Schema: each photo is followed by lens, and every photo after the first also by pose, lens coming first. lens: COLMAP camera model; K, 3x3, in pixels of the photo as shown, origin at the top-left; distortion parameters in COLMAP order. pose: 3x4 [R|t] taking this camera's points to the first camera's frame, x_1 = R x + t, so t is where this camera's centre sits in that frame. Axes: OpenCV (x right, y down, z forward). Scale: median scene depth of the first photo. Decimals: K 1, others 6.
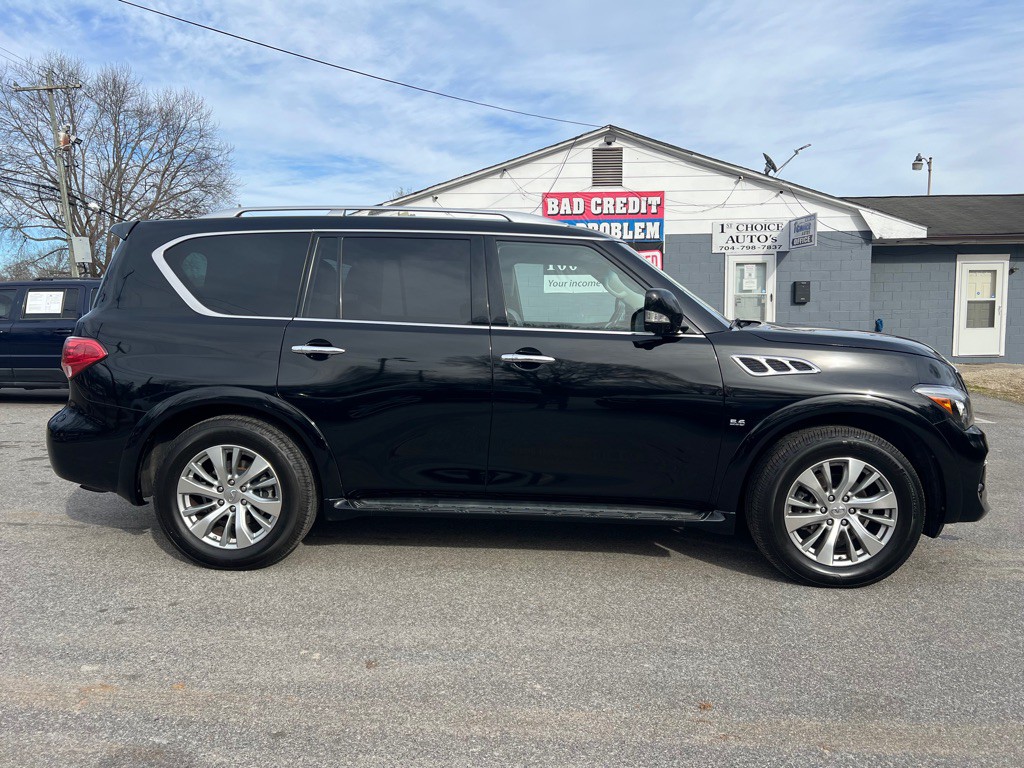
lens RADIAL K [[767.9, 0, 515.3], [0, 767.9, 391.5], [0, 0, 1]] dist [0.039472, -0.045061]
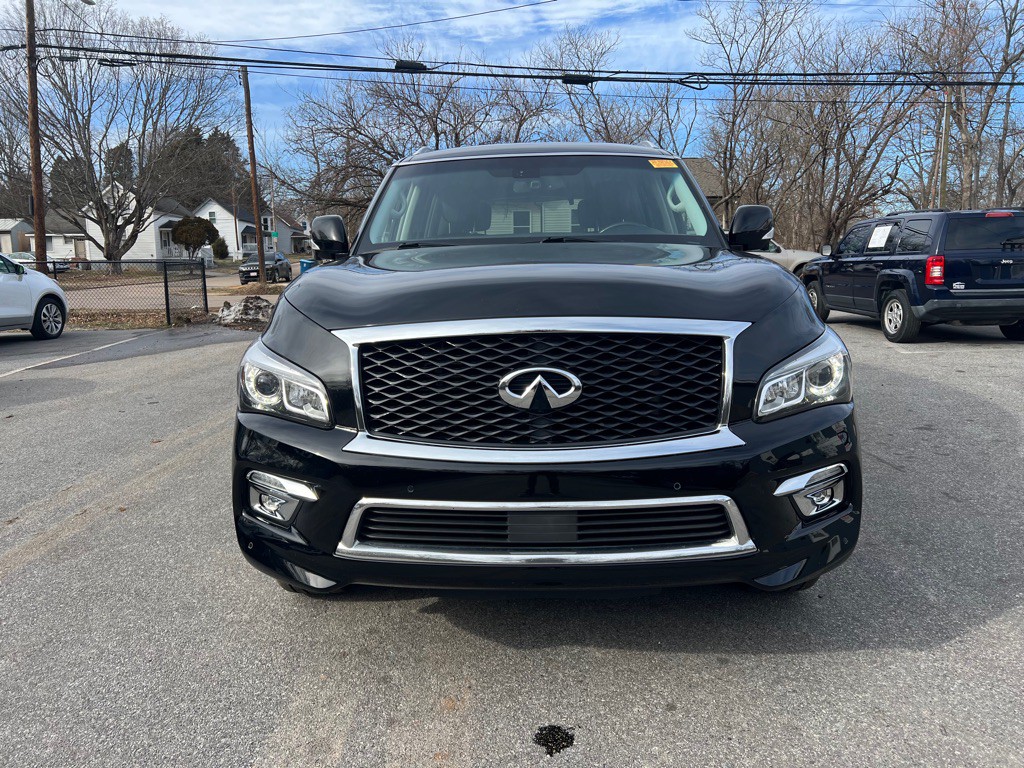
lens RADIAL K [[767.9, 0, 501.7], [0, 767.9, 382.9], [0, 0, 1]] dist [0.039472, -0.045061]
pose [[0.013744, 0.155096, -0.987804, 0.301742], [-0.085835, 0.984434, 0.153372, -0.022590], [0.996215, 0.082680, 0.026843, 0.297187]]
